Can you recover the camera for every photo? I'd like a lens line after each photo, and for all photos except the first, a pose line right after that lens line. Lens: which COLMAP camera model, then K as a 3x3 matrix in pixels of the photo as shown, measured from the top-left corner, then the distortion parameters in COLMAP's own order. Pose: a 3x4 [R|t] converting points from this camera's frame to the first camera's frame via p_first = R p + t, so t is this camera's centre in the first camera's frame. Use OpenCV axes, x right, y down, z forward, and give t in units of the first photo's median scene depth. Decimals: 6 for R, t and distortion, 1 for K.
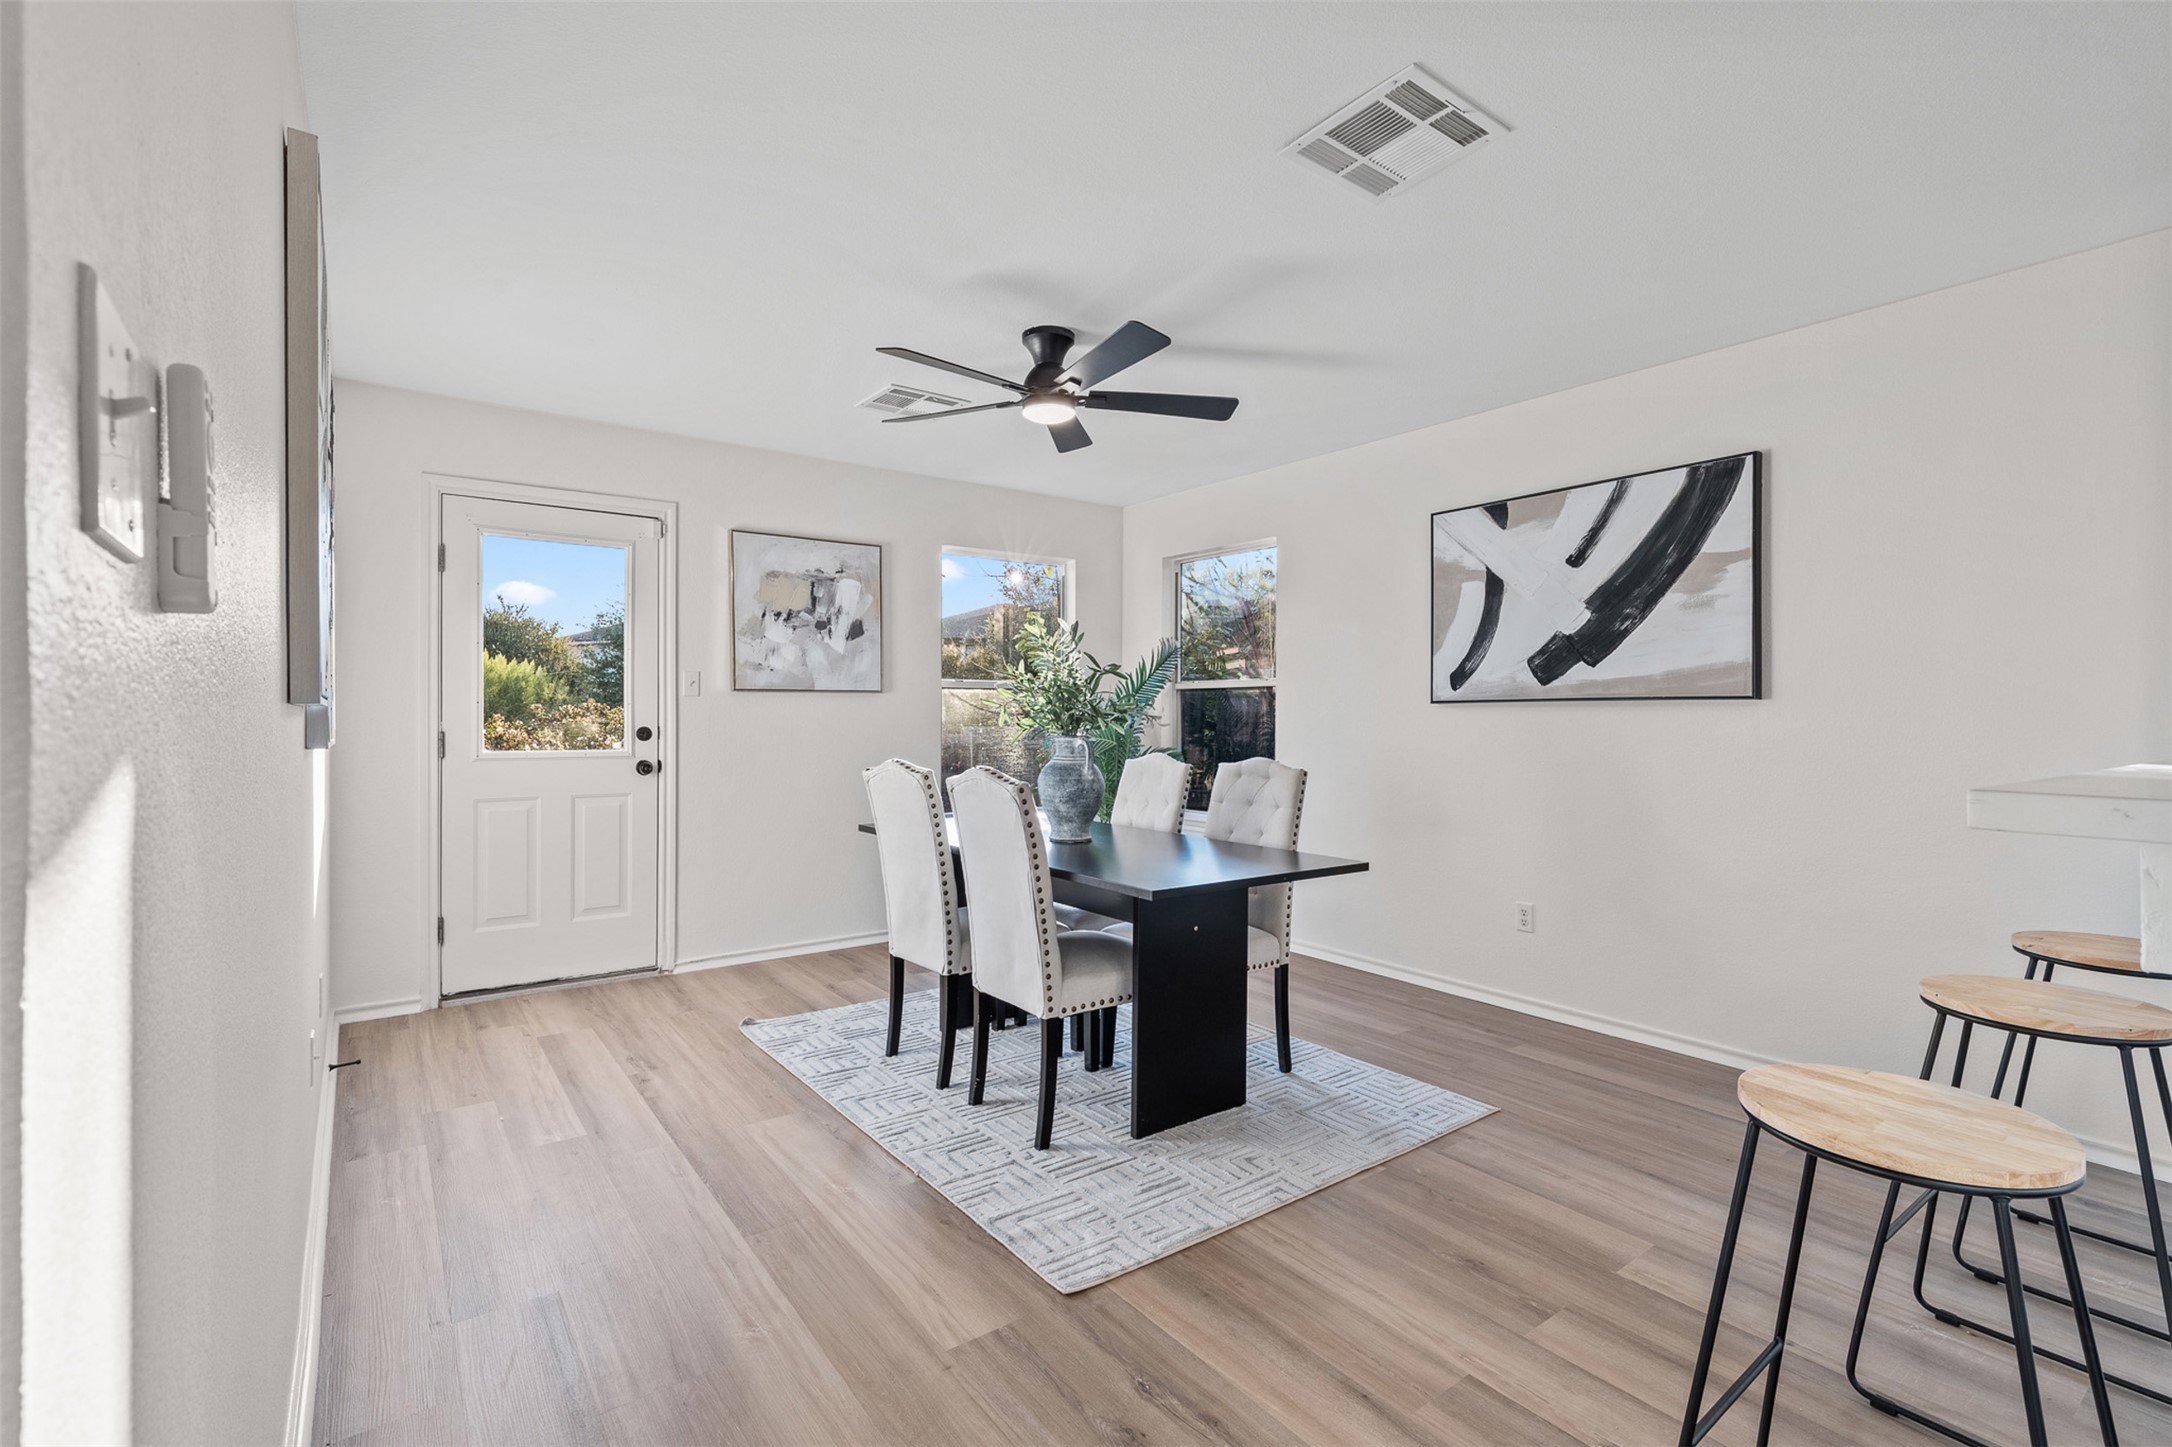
lens RADIAL K [[981.2, 0, 1083.0], [0, 981.2, 722.9], [0, 0, 1]] dist [0.005292, 0.000047]
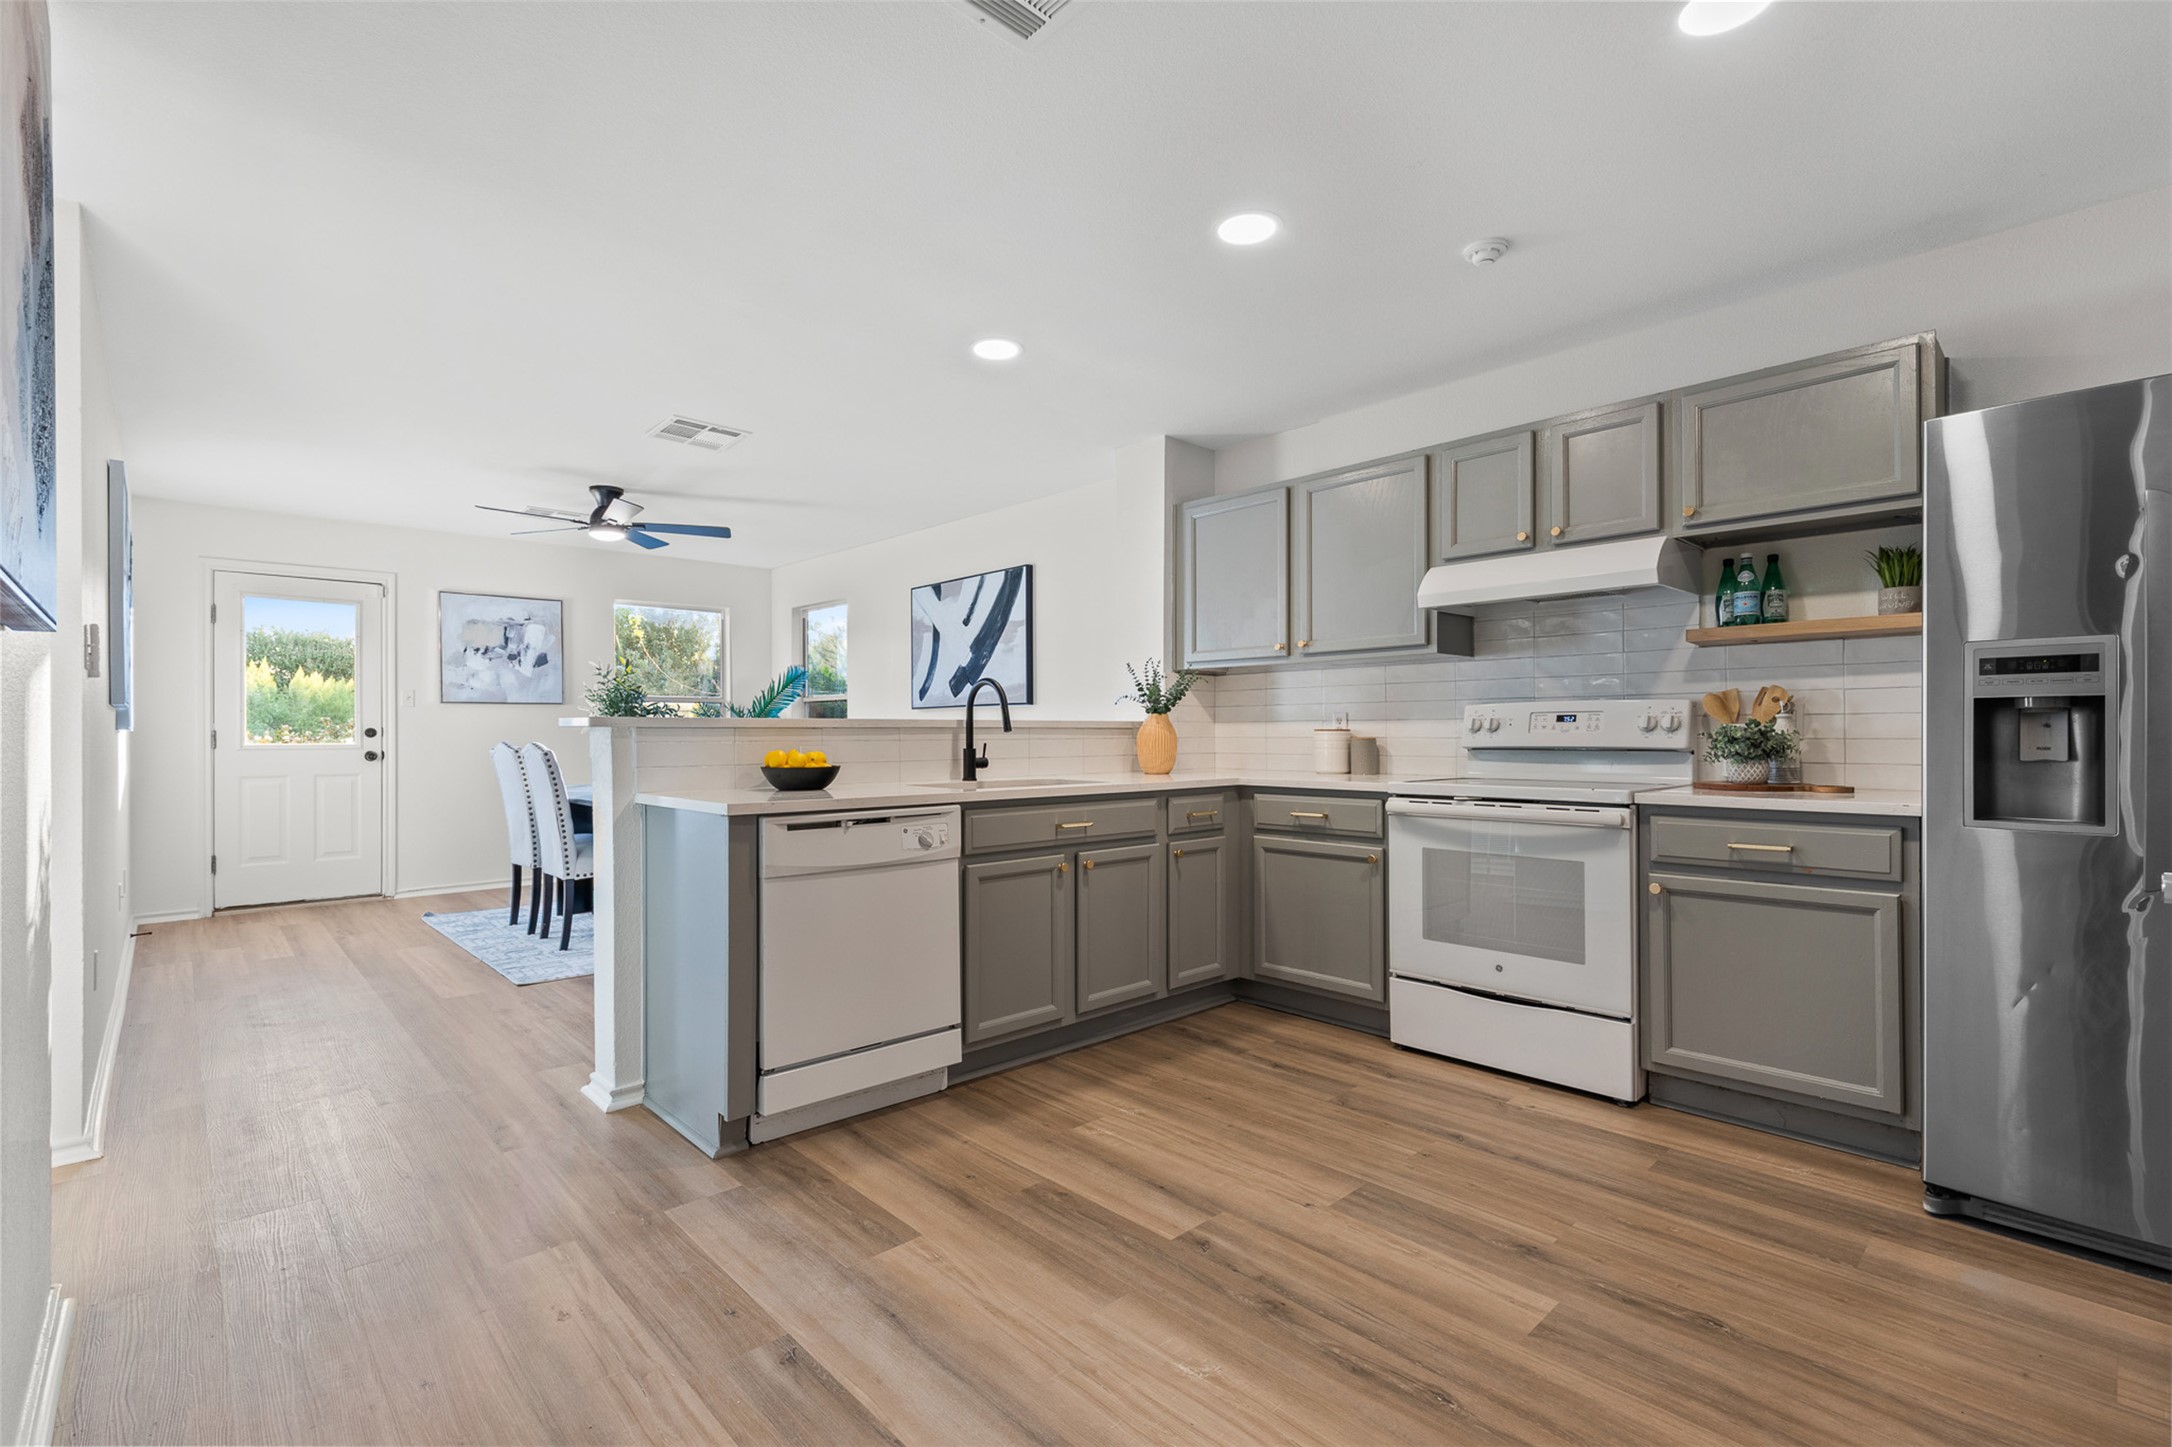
lens RADIAL K [[981.2, 0, 1089.2], [0, 981.2, 735.2], [0, 0, 1]] dist [0.005292, 0.000047]
pose [[0.993064, -0.007314, 0.117348, 0.482398], [0.007755, 0.999964, -0.003306, 0.030635], [-0.117319, 0.004193, 0.993085, -0.627687]]
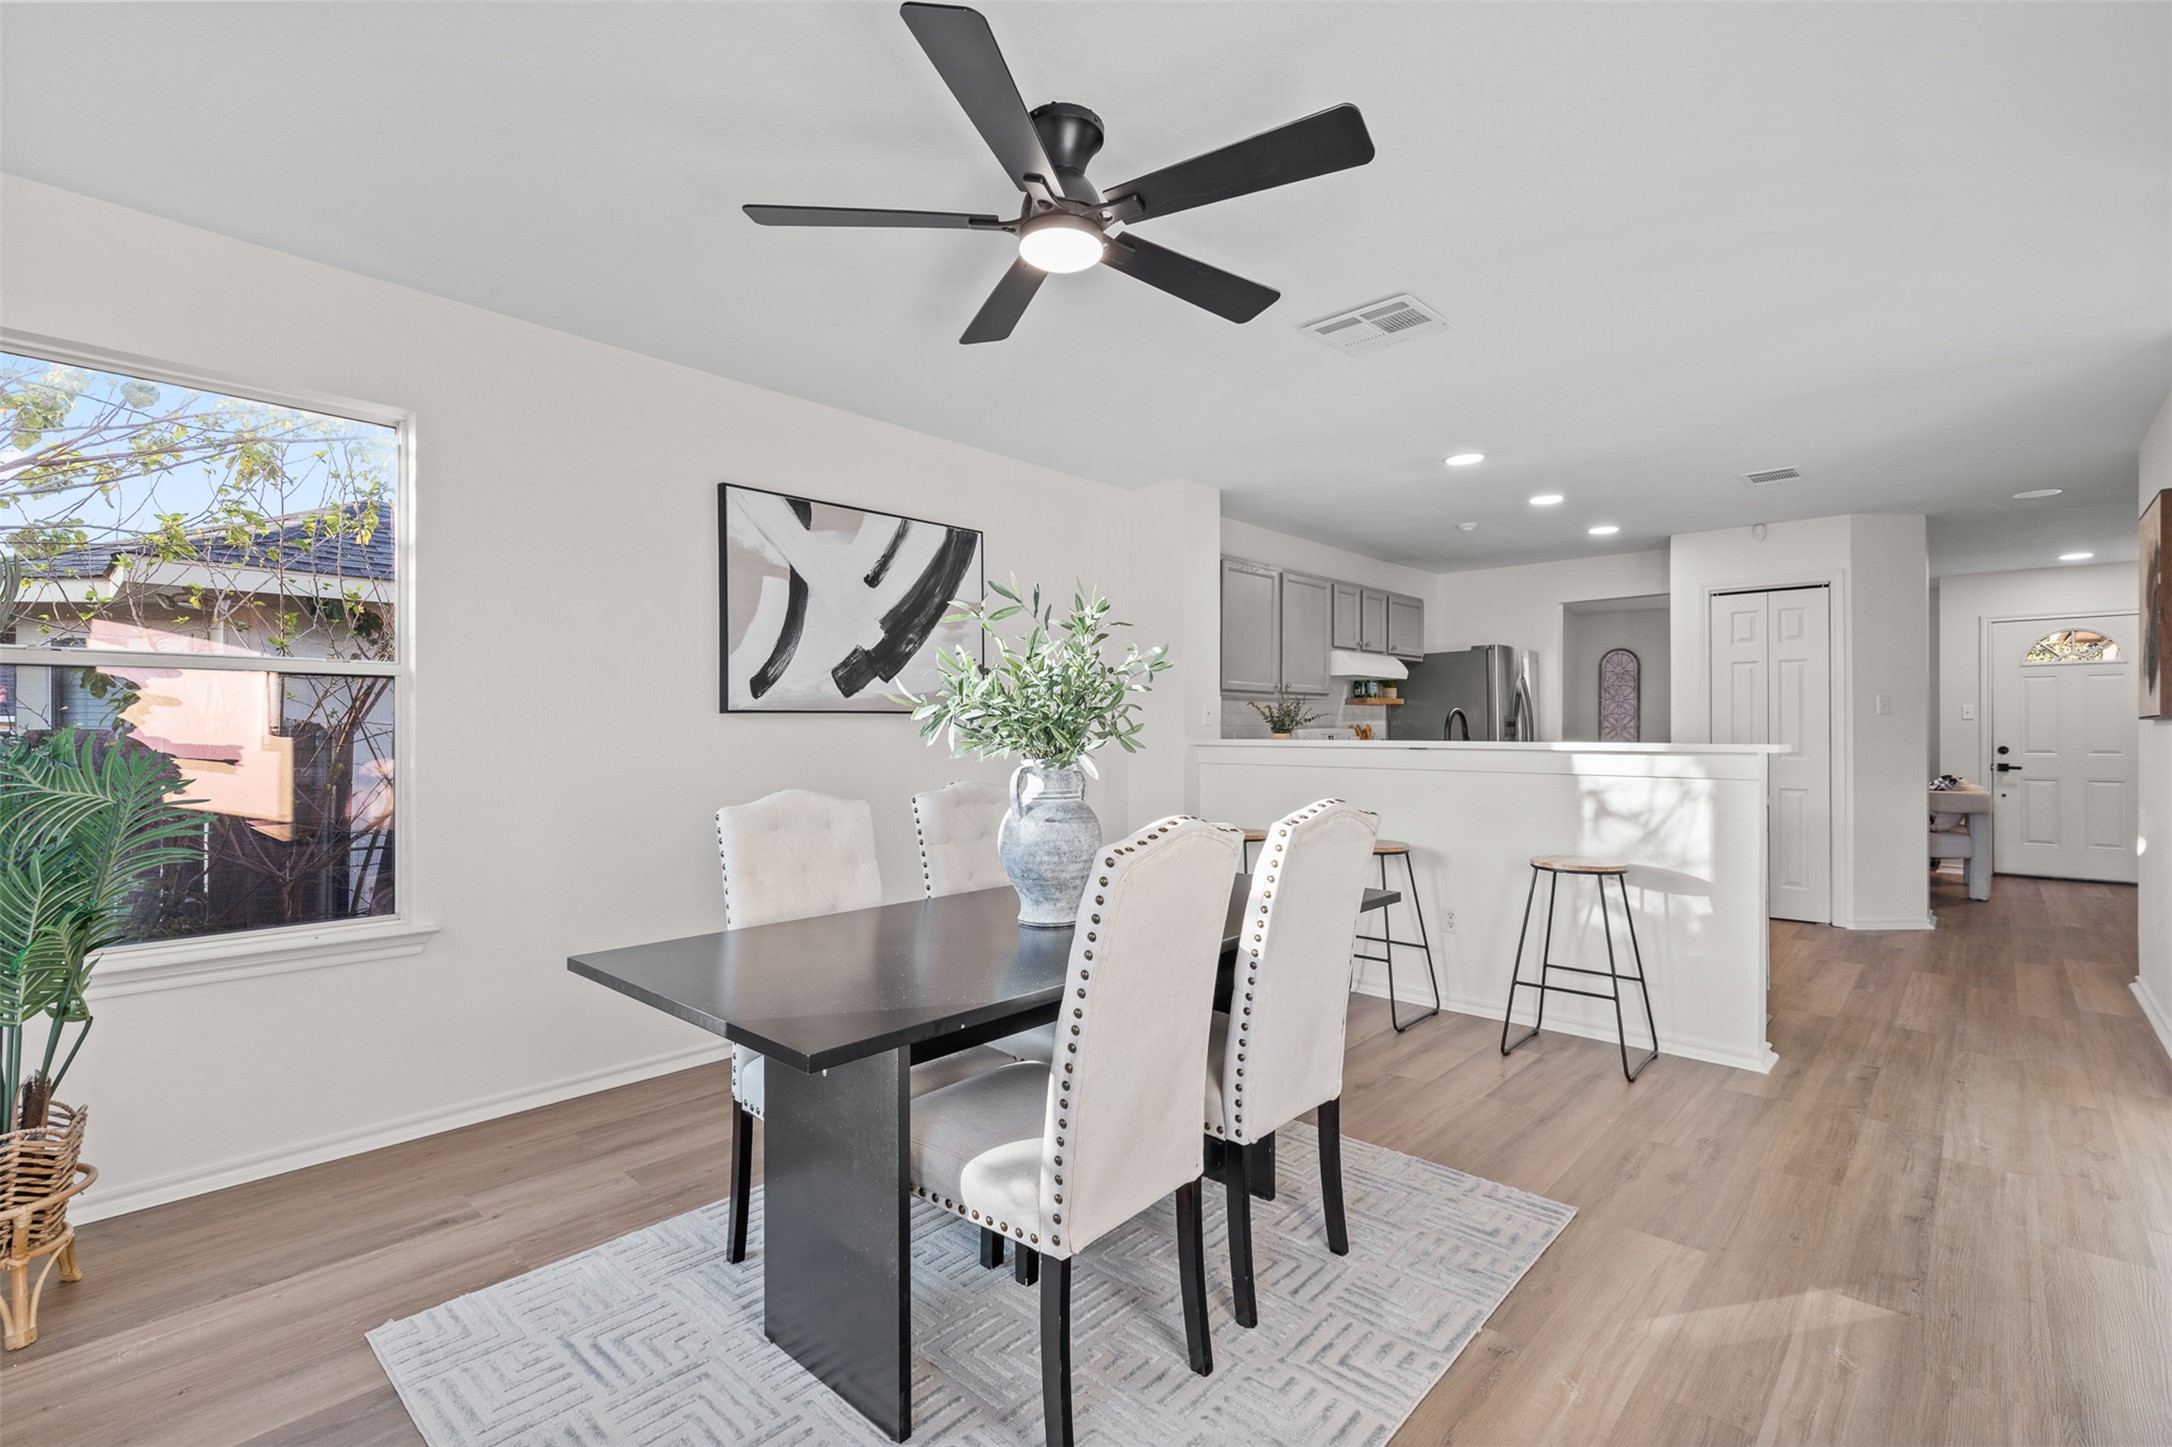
lens RADIAL K [[981.2, 0, 1087.7], [0, 981.2, 729.4], [0, 0, 1]] dist [0.005292, 0.000047]
pose [[-0.192666, -0.003447, 0.981258, -0.548948], [0.005626, 0.999974, 0.004617, -0.008408], [-0.981248, 0.006410, -0.192641, 0.920243]]
